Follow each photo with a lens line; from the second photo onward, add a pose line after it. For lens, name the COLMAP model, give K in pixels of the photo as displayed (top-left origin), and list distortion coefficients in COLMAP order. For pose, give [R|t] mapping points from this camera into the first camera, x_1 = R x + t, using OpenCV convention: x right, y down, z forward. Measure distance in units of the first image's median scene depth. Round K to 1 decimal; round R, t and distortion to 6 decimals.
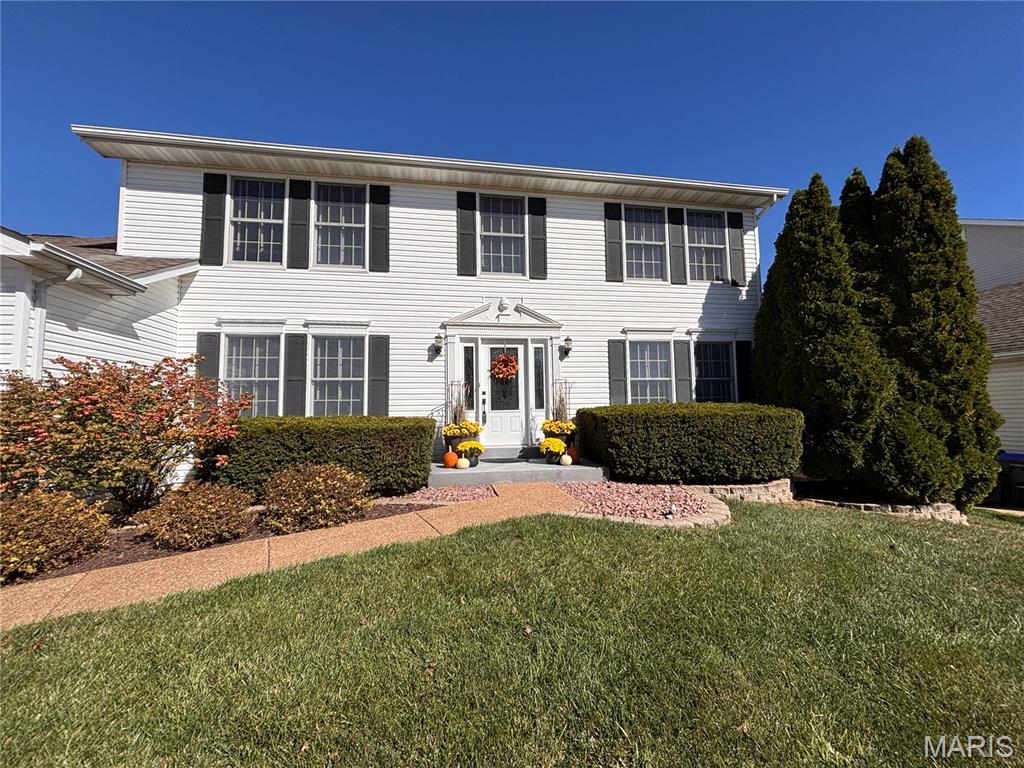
lens RADIAL K [[413.9, 0, 510.9], [0, 413.9, 383.1], [0, 0, 1]] dist [-0.006674, -0.001748]
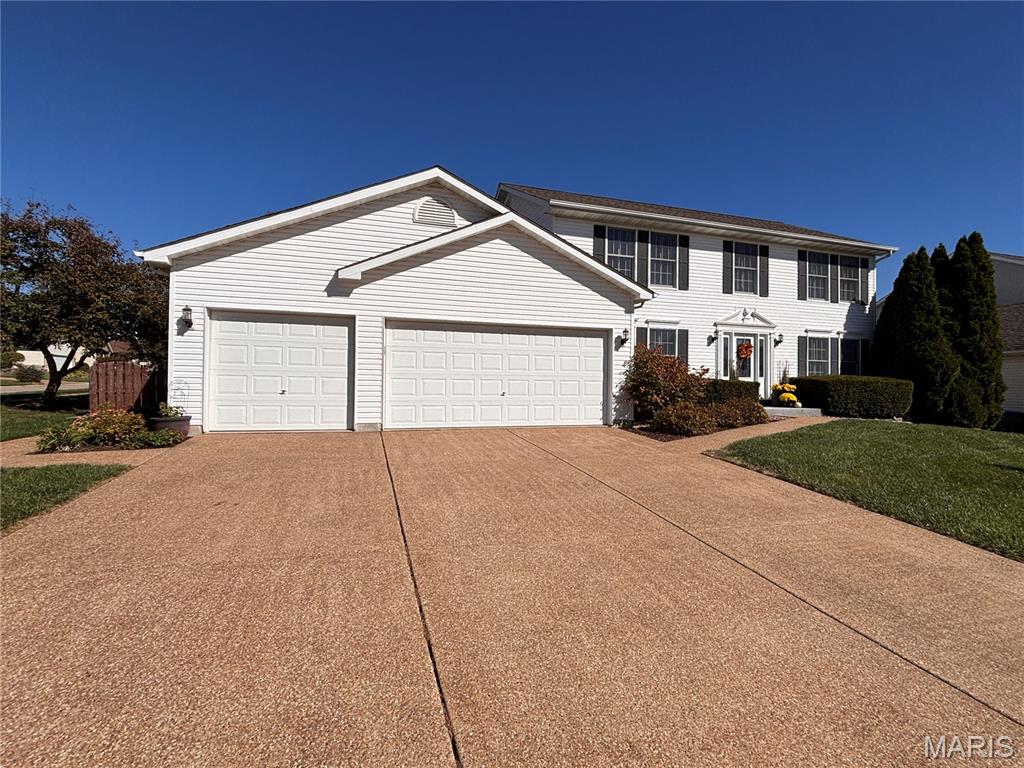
lens RADIAL K [[472.8, 0, 510.9], [0, 472.8, 385.6], [0, 0, 1]] dist [-0.020643, 0.001056]
pose [[0.992666, 0.024614, 0.118357, -1.270819], [-0.032197, 0.997520, 0.062589, 0.013237], [-0.116523, -0.065941, 0.990997, -0.828963]]
